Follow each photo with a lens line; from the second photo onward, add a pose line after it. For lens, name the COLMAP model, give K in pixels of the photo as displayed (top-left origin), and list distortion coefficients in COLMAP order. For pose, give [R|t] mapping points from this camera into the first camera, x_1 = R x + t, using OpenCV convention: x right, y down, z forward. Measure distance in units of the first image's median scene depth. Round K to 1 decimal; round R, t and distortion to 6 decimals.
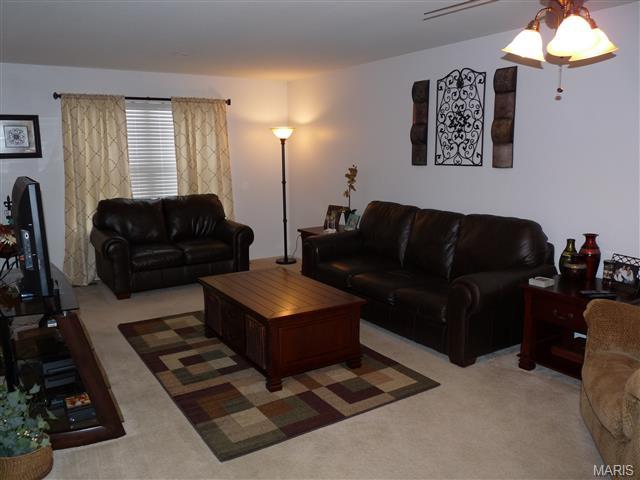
lens RADIAL K [[515.8, 0, 312.7], [0, 515.8, 240.3], [0, 0, 1]] dist [0.000365, -0.049888]
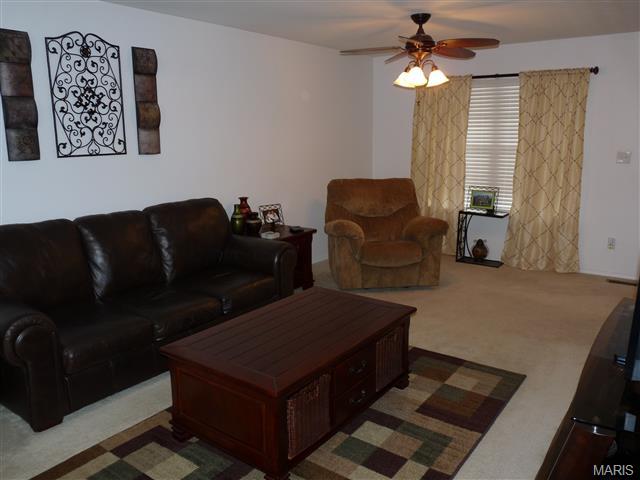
lens RADIAL K [[515.8, 0, 312.7], [0, 515.8, 240.3], [0, 0, 1]] dist [0.000365, -0.049888]
pose [[-0.359039, -0.181088, 0.915586, -0.599192], [0.172883, 0.951116, 0.255910, -0.168296], [-0.917171, 0.250171, -0.310181, 0.983842]]
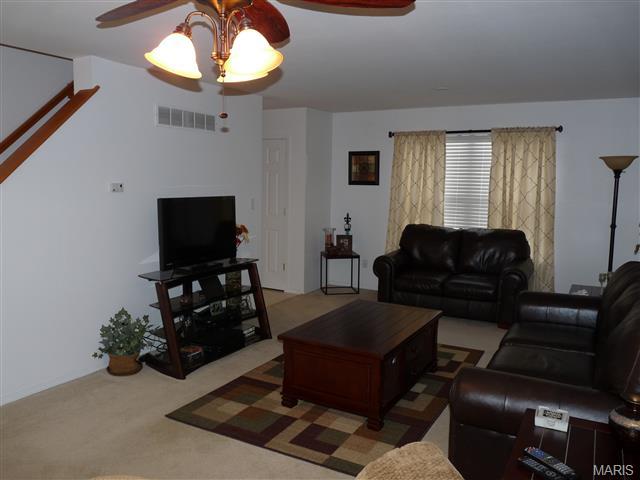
lens RADIAL K [[515.8, 0, 312.7], [0, 515.8, 240.3], [0, 0, 1]] dist [0.000365, -0.049888]
pose [[0.473148, 0.120119, -0.872756, 0.598892], [-0.169206, 0.984608, 0.043782, -0.072134], [0.864581, 0.126960, 0.486190, 0.346046]]
